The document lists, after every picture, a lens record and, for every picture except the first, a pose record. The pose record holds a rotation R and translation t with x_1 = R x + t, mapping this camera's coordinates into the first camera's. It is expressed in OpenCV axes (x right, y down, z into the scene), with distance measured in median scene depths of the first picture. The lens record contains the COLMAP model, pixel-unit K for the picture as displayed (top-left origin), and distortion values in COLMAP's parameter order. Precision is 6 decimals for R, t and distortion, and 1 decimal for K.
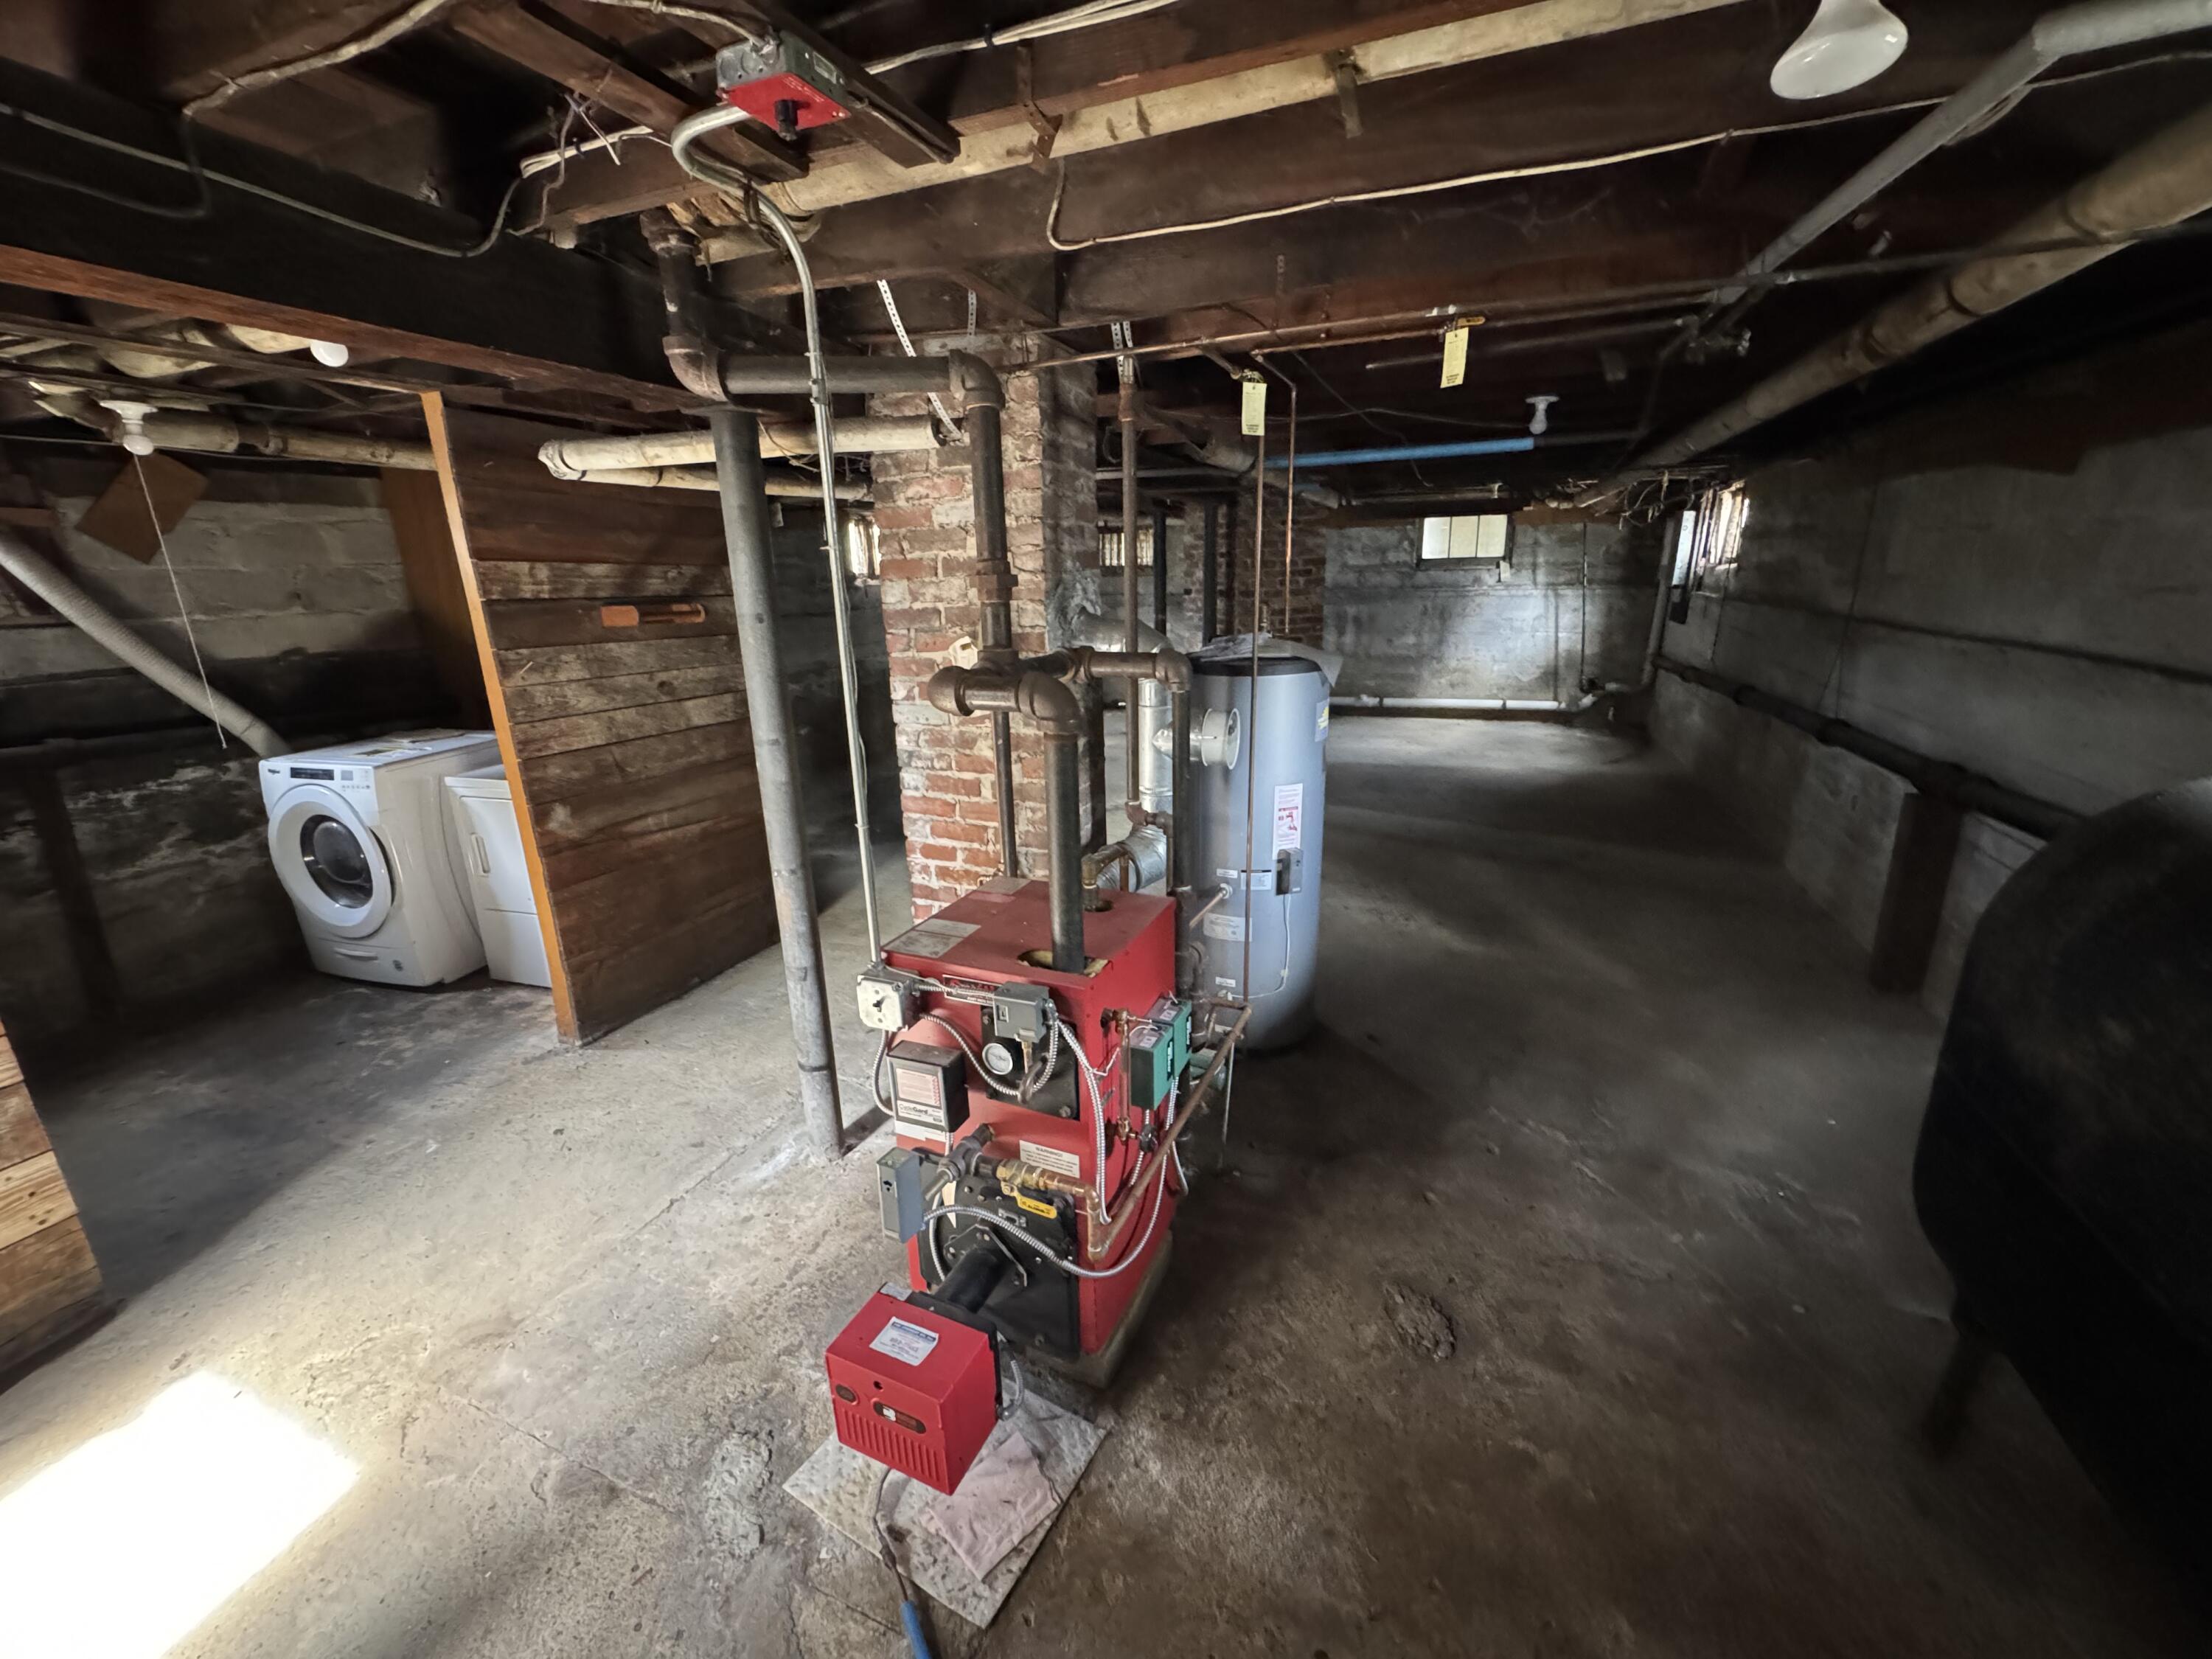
lens RADIAL K [[878.4, 0, 1103.4], [0, 878.4, 825.9], [0, 0, 1]] dist [-0.002508, 0.000642]
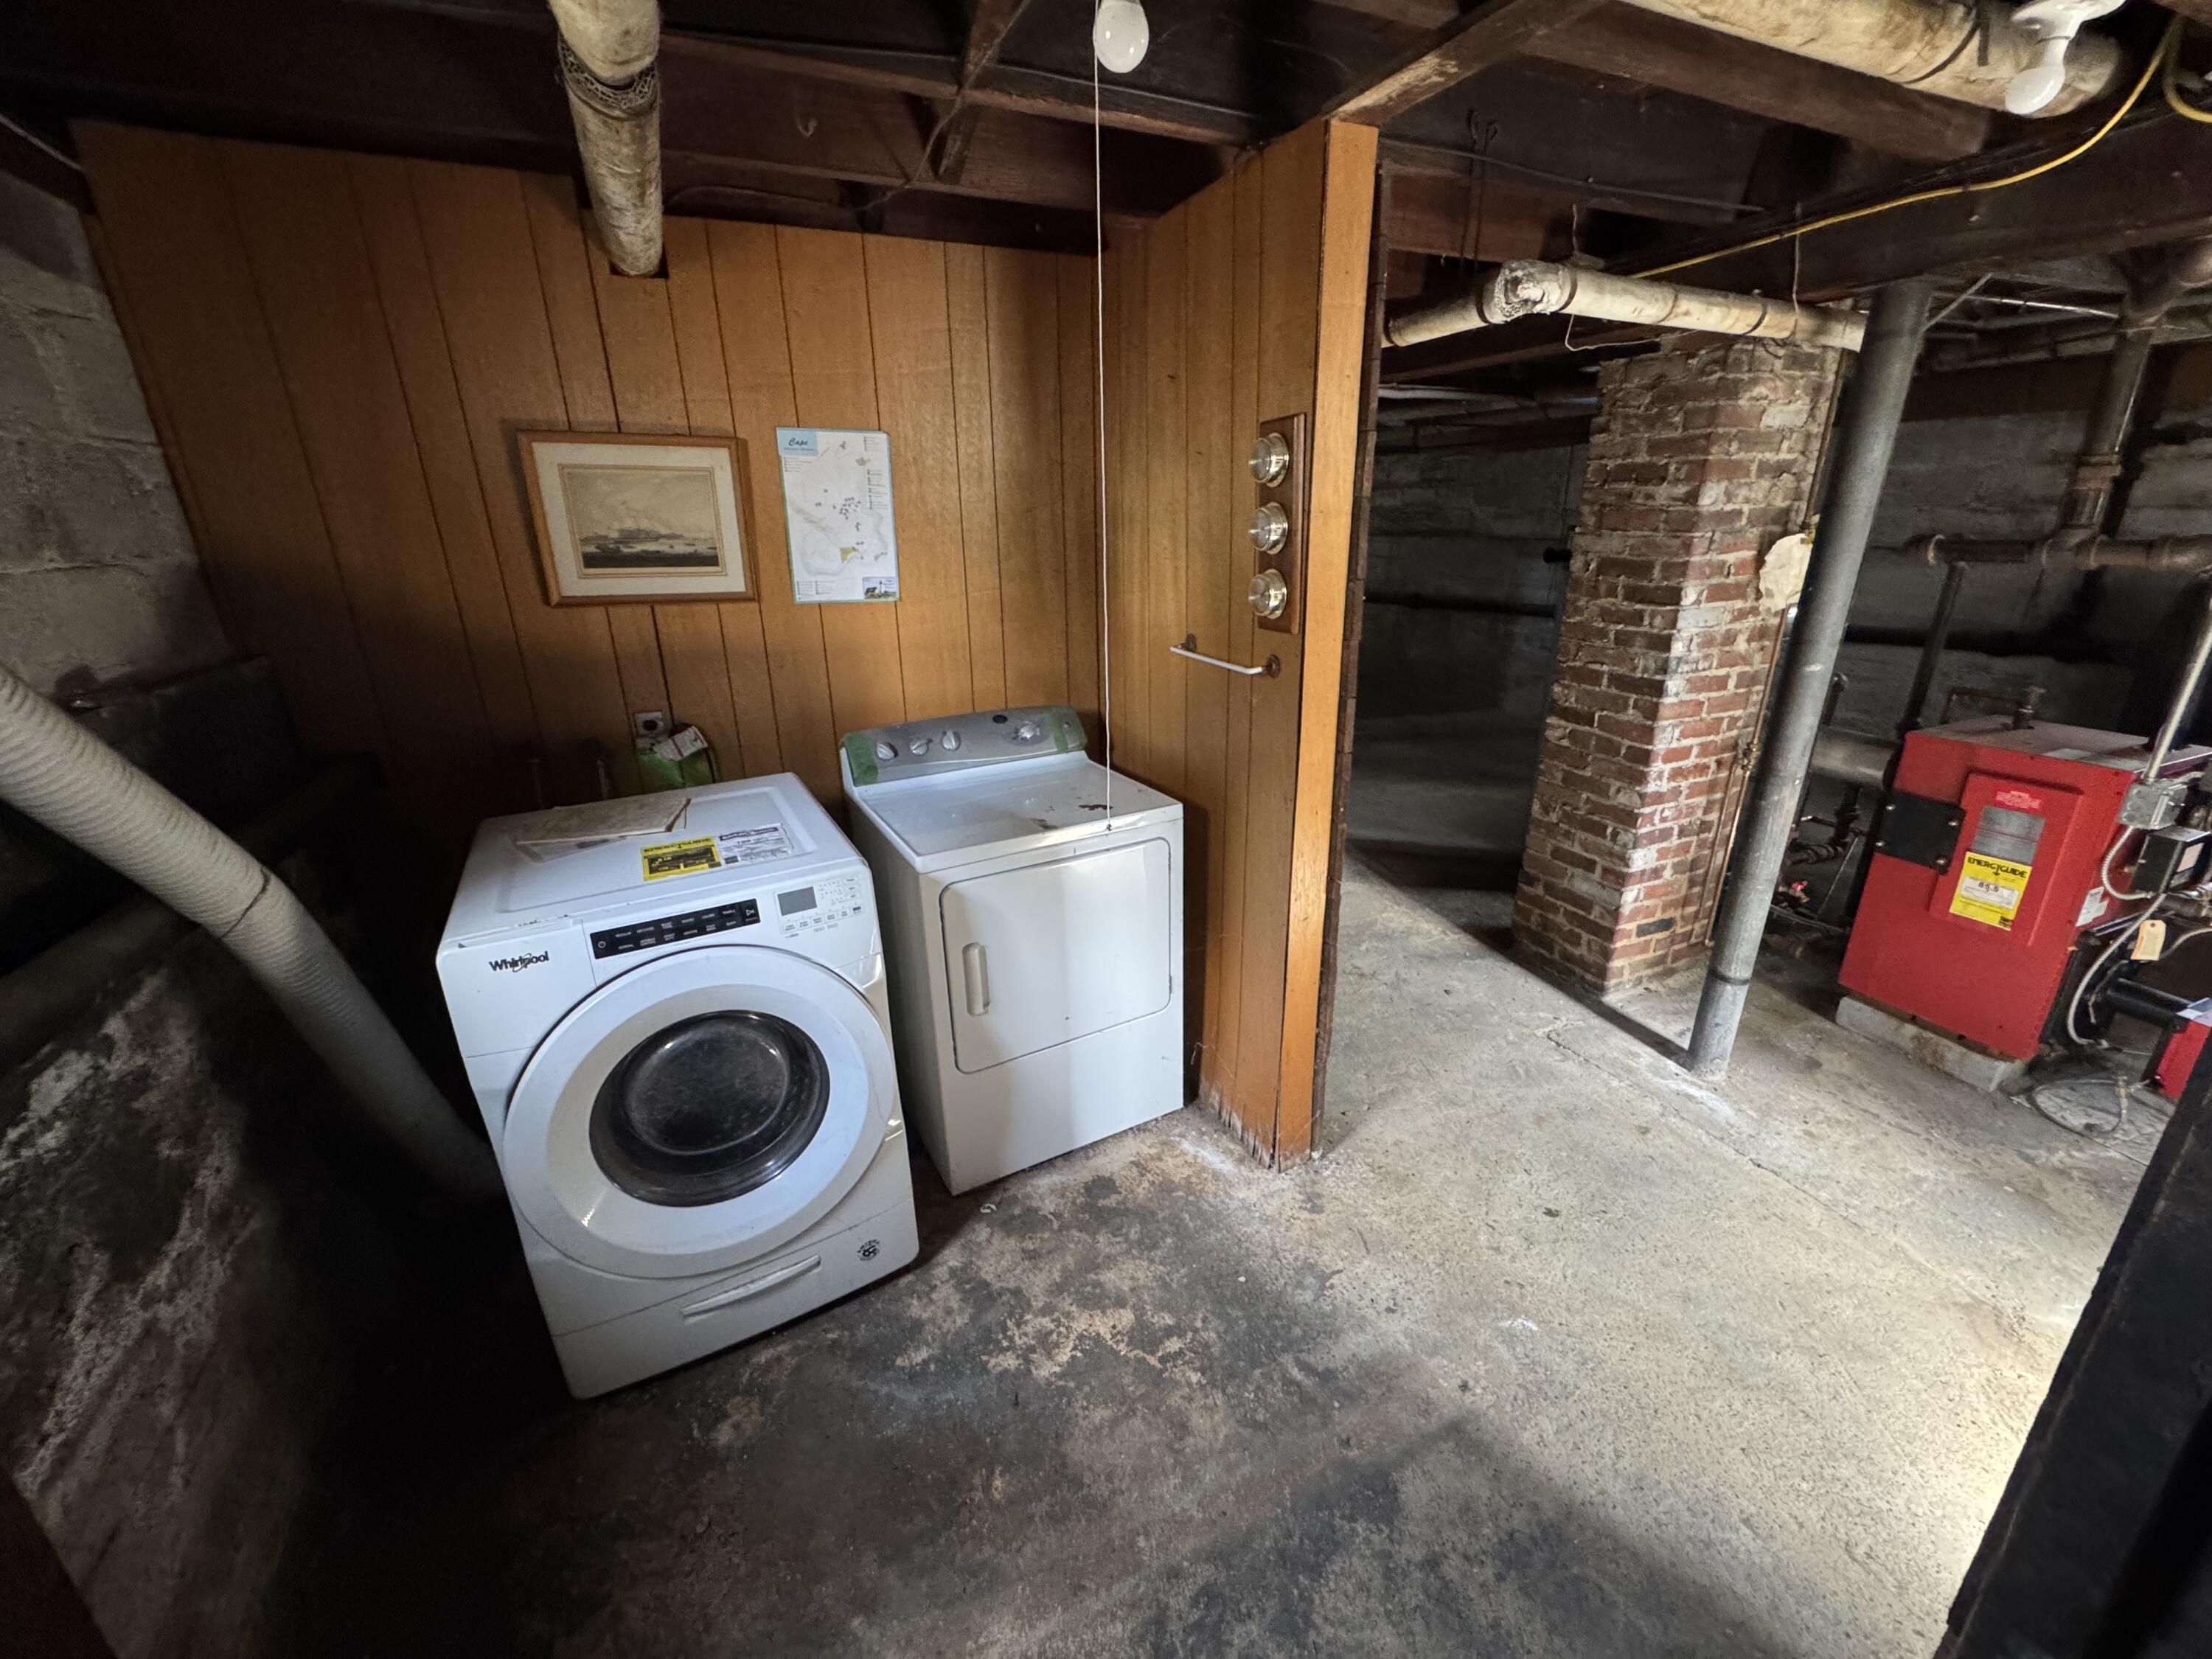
lens RADIAL K [[878.4, 0, 1103.4], [0, 878.4, 825.9], [0, 0, 1]] dist [-0.002508, 0.000642]
pose [[0.691634, -0.233500, 0.683462, -1.420730], [0.208368, 0.970571, 0.120729, -0.157880], [-0.691538, 0.058912, 0.719934, 0.751184]]
